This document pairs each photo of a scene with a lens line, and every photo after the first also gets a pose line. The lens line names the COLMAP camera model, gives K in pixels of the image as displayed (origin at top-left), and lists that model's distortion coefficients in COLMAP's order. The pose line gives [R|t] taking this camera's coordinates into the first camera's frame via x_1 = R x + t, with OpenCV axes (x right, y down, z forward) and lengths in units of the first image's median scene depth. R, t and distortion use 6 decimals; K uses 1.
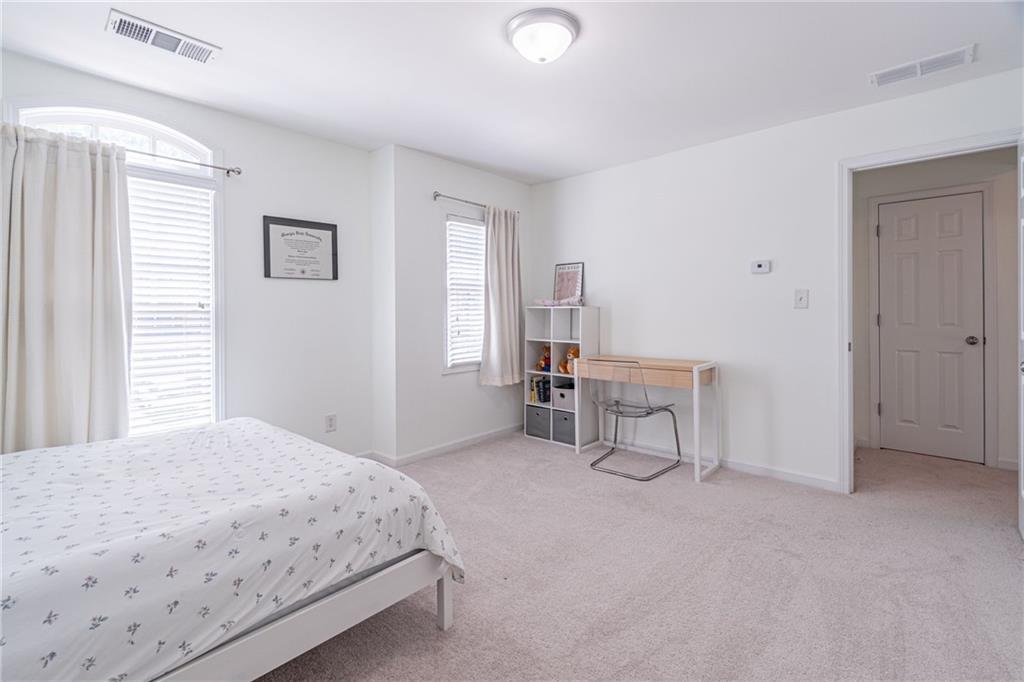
lens RADIAL K [[476.3, 0, 509.2], [0, 476.3, 305.7], [0, 0, 1]] dist [0.002722, 0.000002]
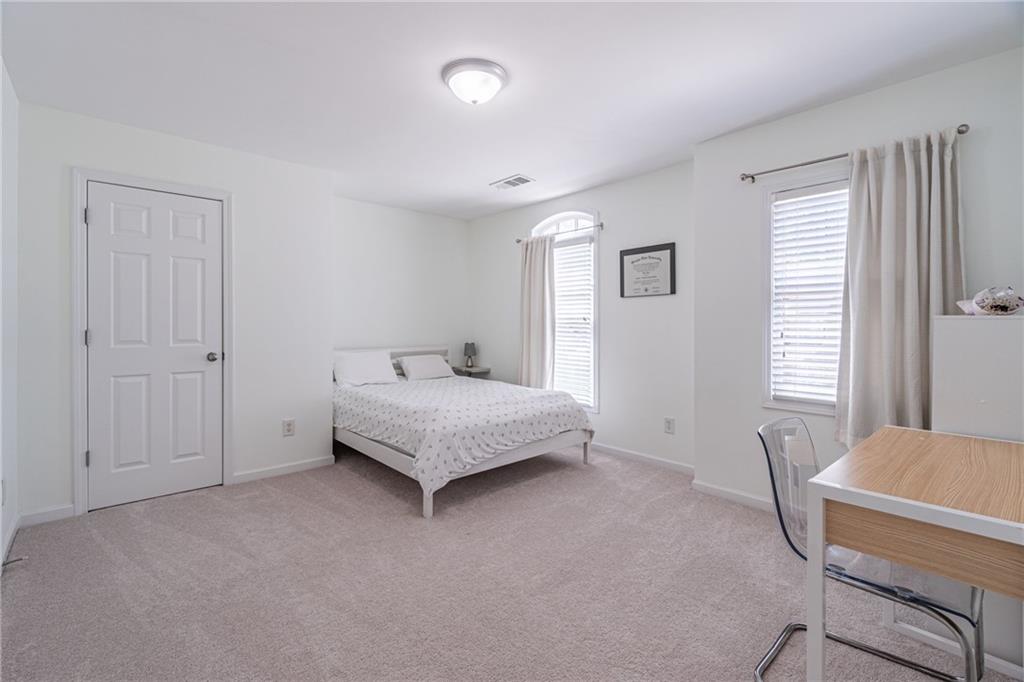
lens RADIAL K [[453.0, 0, 490.4], [0, 453.0, 324.1], [0, 0, 1]] dist [-0.000189, -0.000131]
pose [[-0.129975, 0.007005, -0.991493, 0.738067], [0.009972, 0.999934, 0.005757, 0.003510], [0.991467, -0.009139, -0.130036, 0.761553]]
